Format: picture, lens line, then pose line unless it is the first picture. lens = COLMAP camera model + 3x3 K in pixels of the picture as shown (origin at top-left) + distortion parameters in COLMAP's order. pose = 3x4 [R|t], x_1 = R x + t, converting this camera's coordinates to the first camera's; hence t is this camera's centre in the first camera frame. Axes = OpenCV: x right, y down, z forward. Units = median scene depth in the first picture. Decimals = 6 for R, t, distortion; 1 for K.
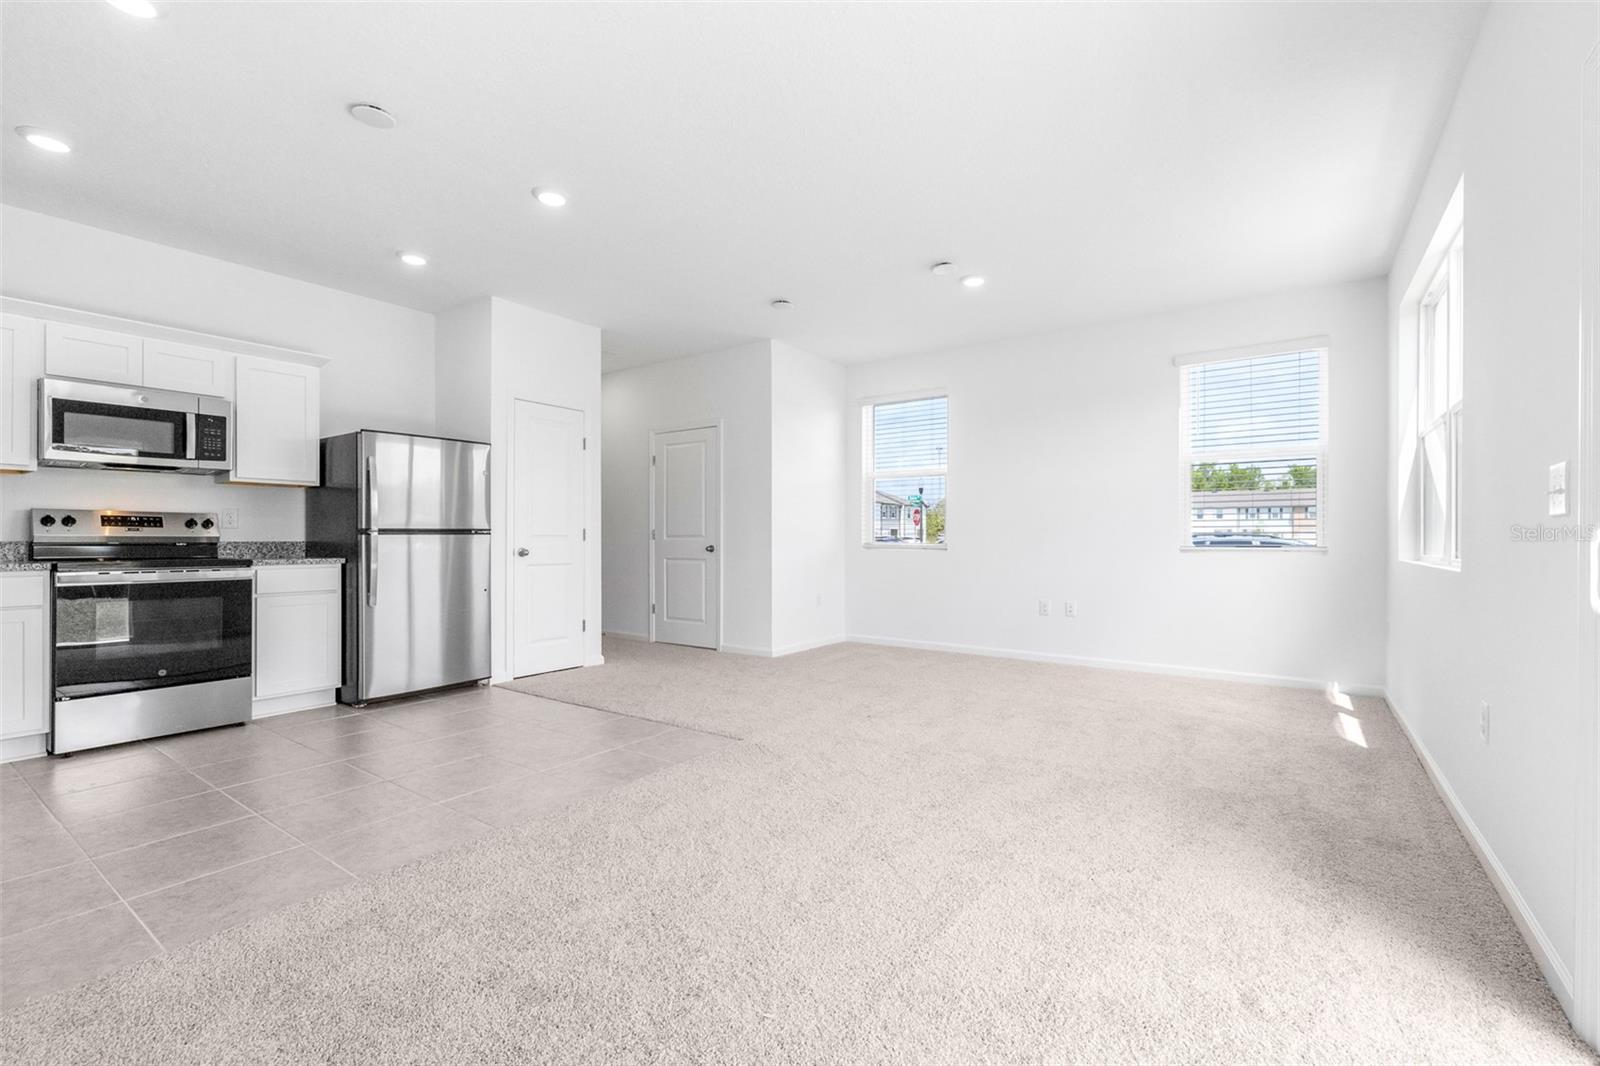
lens RADIAL K [[695.3, 0, 814.1], [0, 695.3, 536.8], [0, 0, 1]] dist [0.001151, -0.000114]
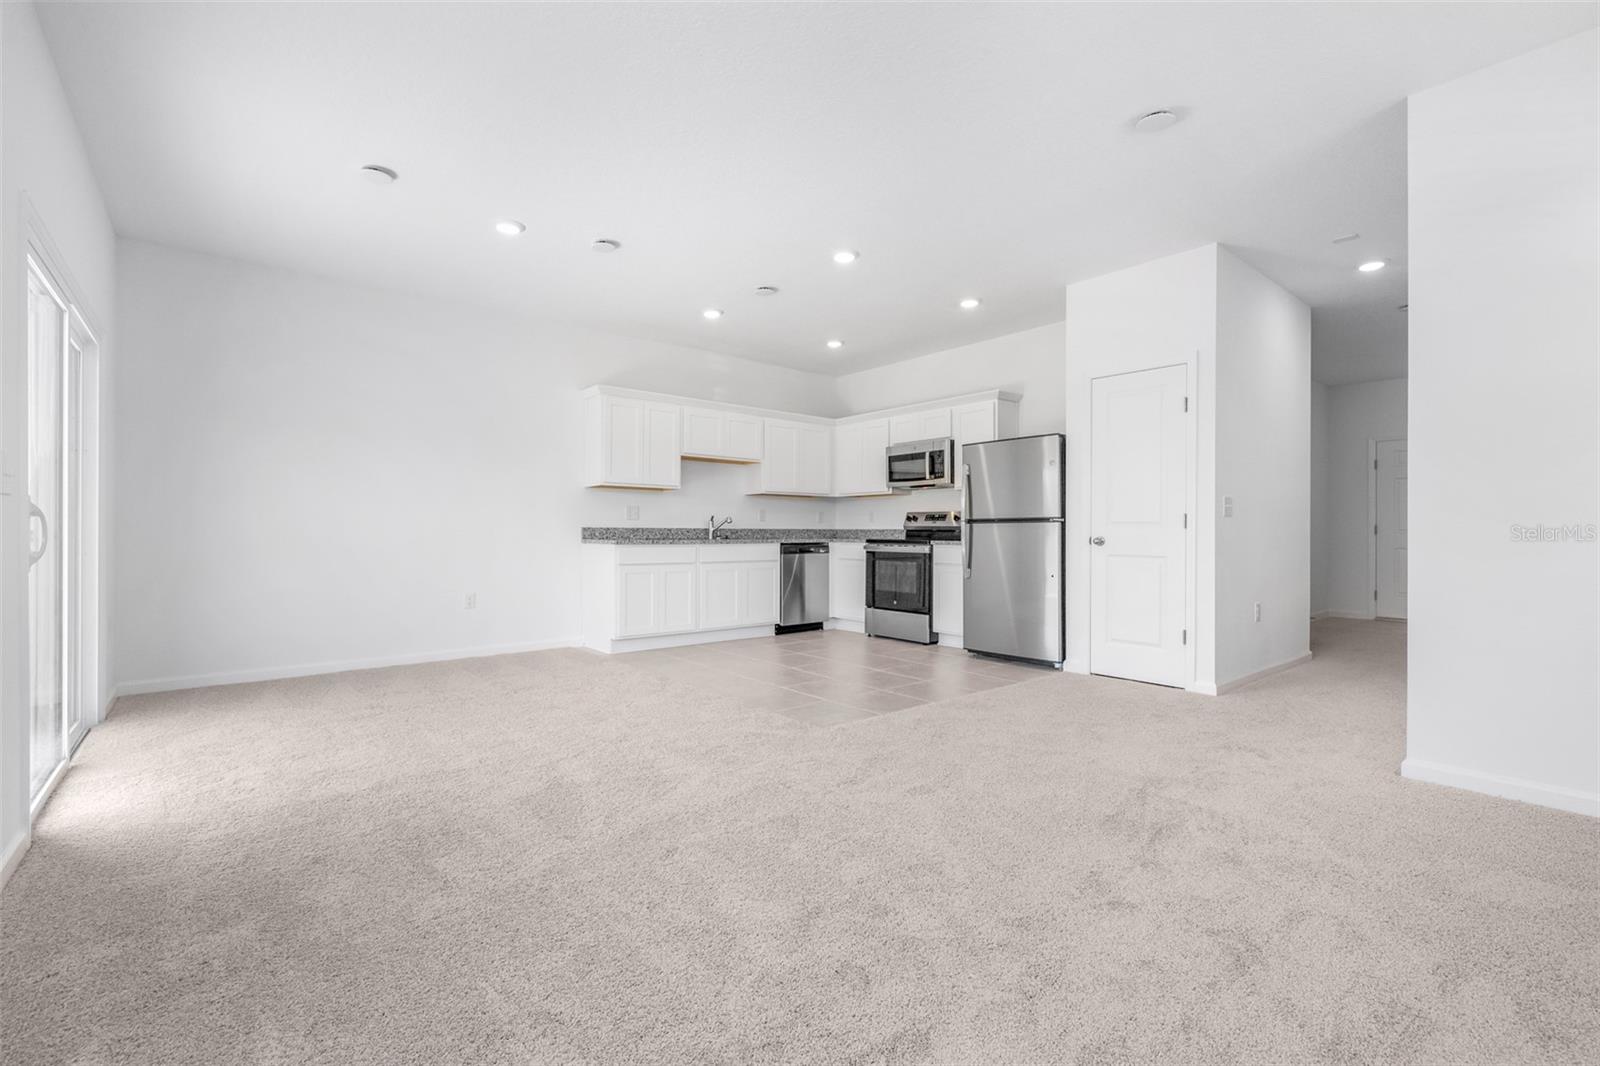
lens RADIAL K [[695.3, 0, 814.1], [0, 695.3, 536.8], [0, 0, 1]] dist [0.001151, -0.000114]
pose [[-0.266058, 0.005608, -0.963941, 0.710783], [-0.003916, 0.999969, 0.006898, 0.014167], [0.963949, 0.005610, -0.266027, 1.051354]]
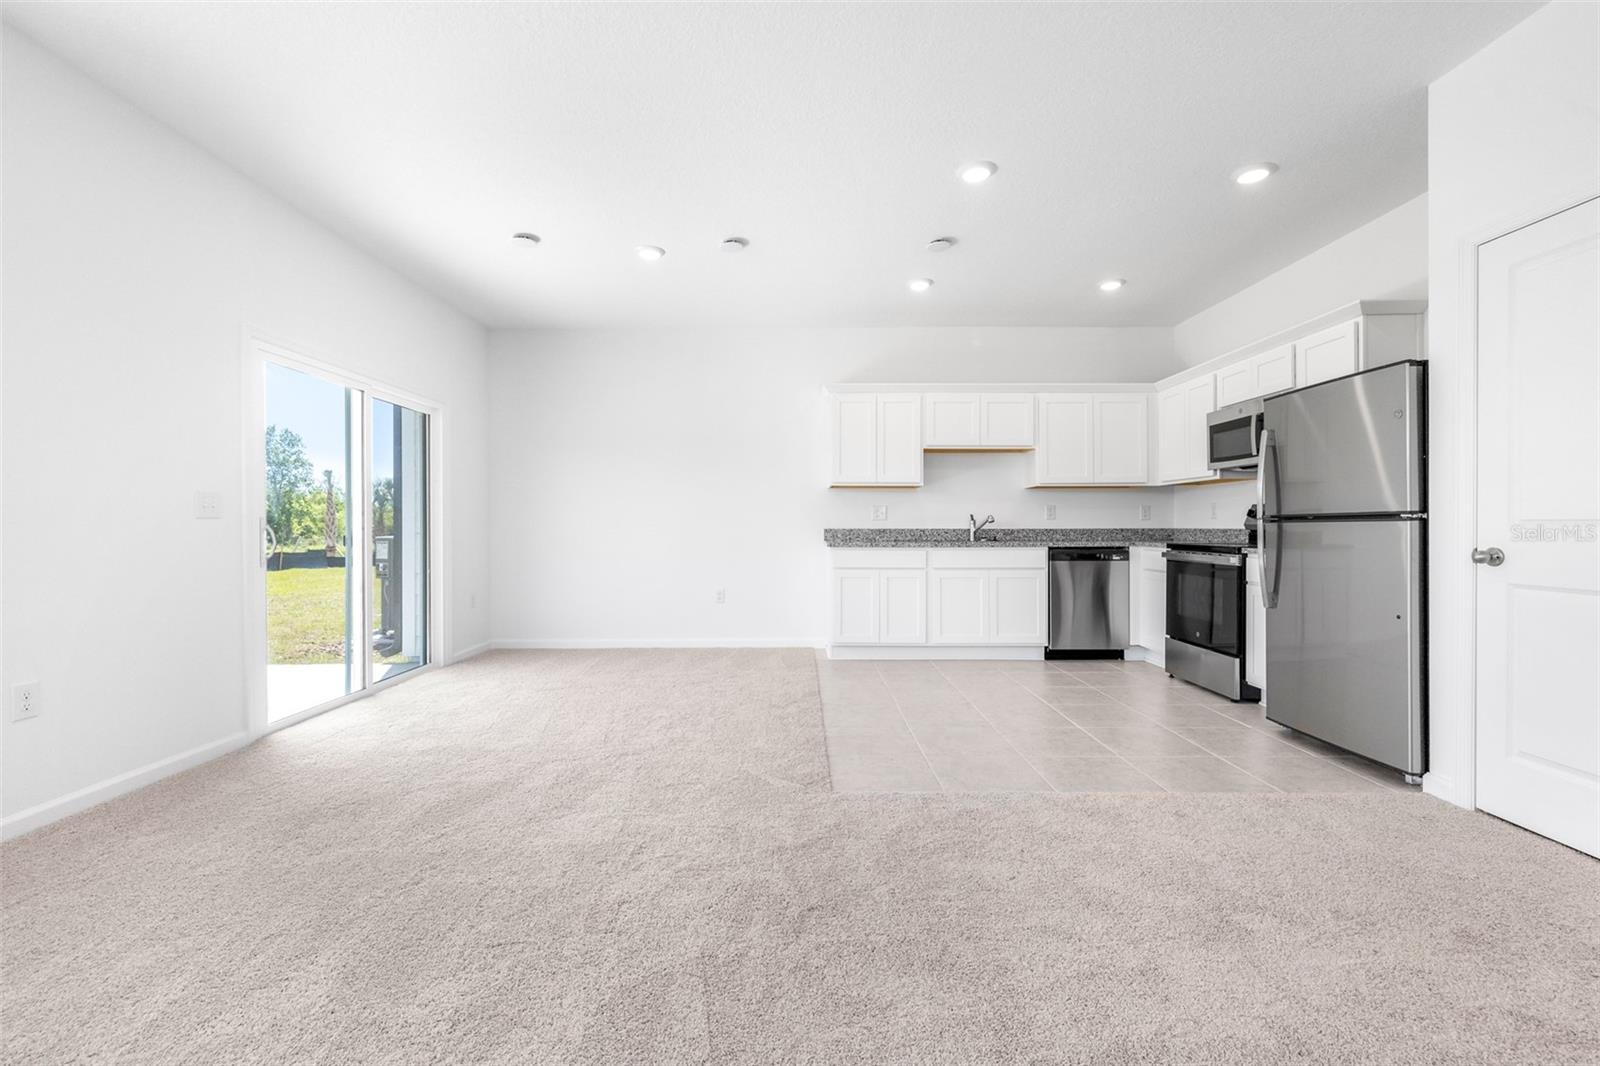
lens RADIAL K [[692.6, 0, 800.0], [0, 692.6, 533.0], [0, 0, 1]] dist [0.000722, -0.000048]
pose [[-0.831157, 0.007610, -0.555985, 0.304026], [0.001835, 0.999938, 0.010943, -0.000487], [0.556034, 0.008075, -0.831120, 1.356683]]
